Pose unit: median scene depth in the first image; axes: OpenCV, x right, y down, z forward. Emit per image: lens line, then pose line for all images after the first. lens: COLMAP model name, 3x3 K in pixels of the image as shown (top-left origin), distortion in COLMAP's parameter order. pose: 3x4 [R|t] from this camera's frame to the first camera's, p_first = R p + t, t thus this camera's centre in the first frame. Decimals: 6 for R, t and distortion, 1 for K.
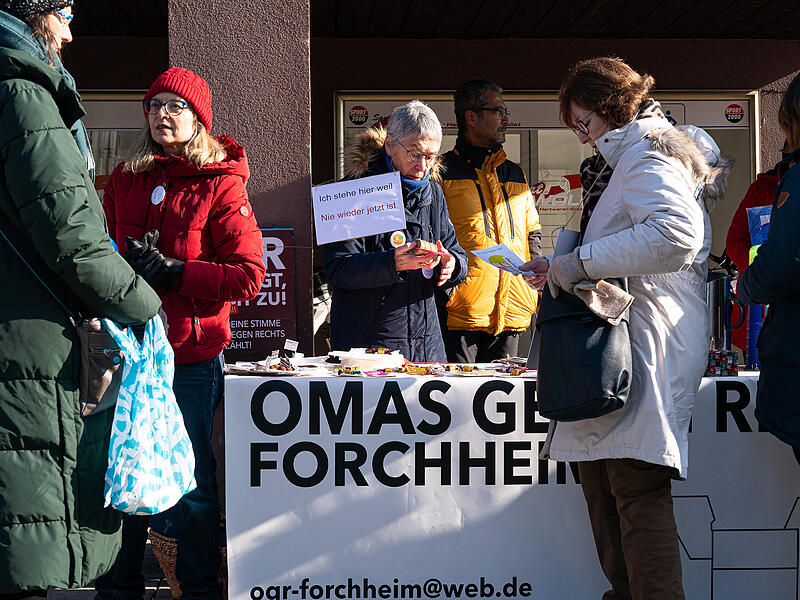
lens RADIAL K [[1599.4, 0, 406.6], [0, 1599.4, 369.8], [0, 0, 1]] dist [0.119189, 0.000000]
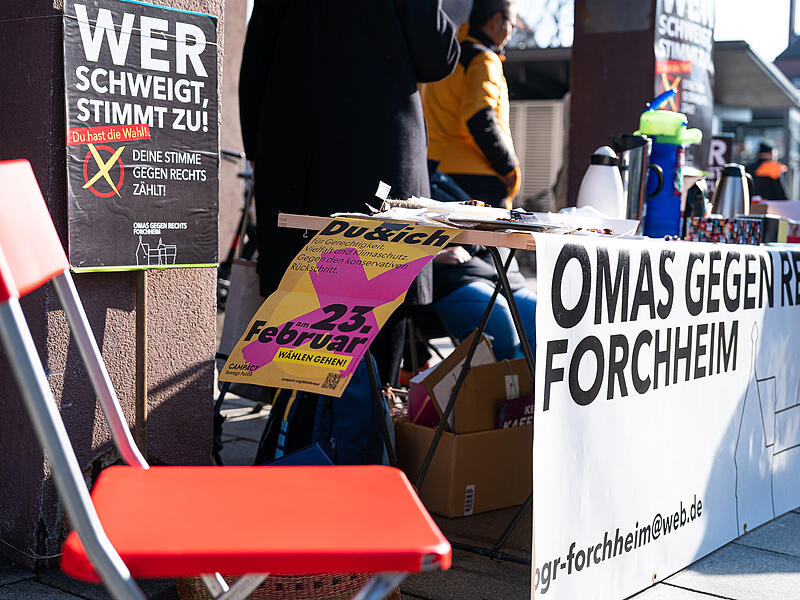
lens RADIAL K [[1222.8, 0, 396.7], [0, 1222.8, 296.9], [0, 0, 1]] dist [-0.062901, 0.000000]
pose [[0.636888, -0.019033, 0.770722, -0.489463], [-0.003024, 0.999626, 0.027185, 0.015713], [-0.770951, -0.019644, 0.636592, 0.736988]]
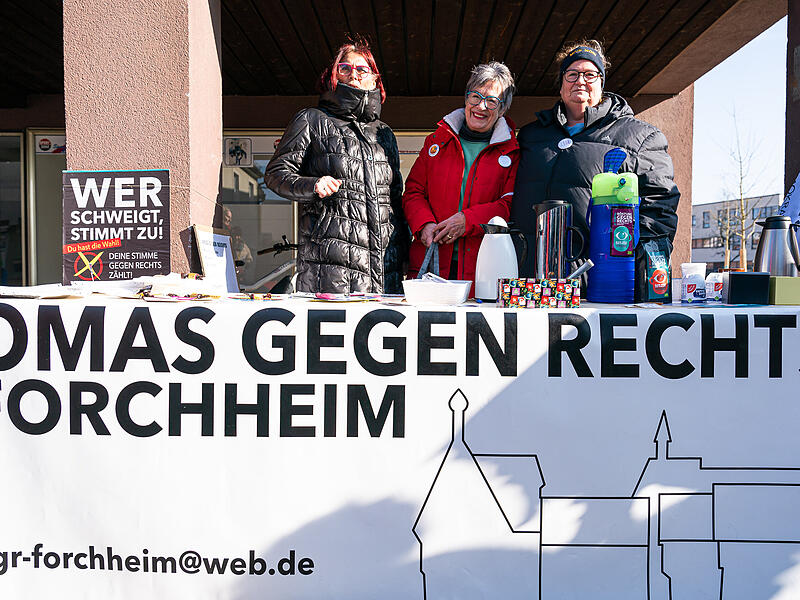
lens RADIAL K [[643.5, 0, 394.9], [0, 643.5, 302.4], [0, 0, 1]] dist [-0.016760, 0.003878]
pose [[0.995891, 0.013708, -0.089517, 0.146913], [-0.014693, 0.999838, -0.010354, 0.006326], [0.089360, 0.011627, 0.995932, 0.683078]]
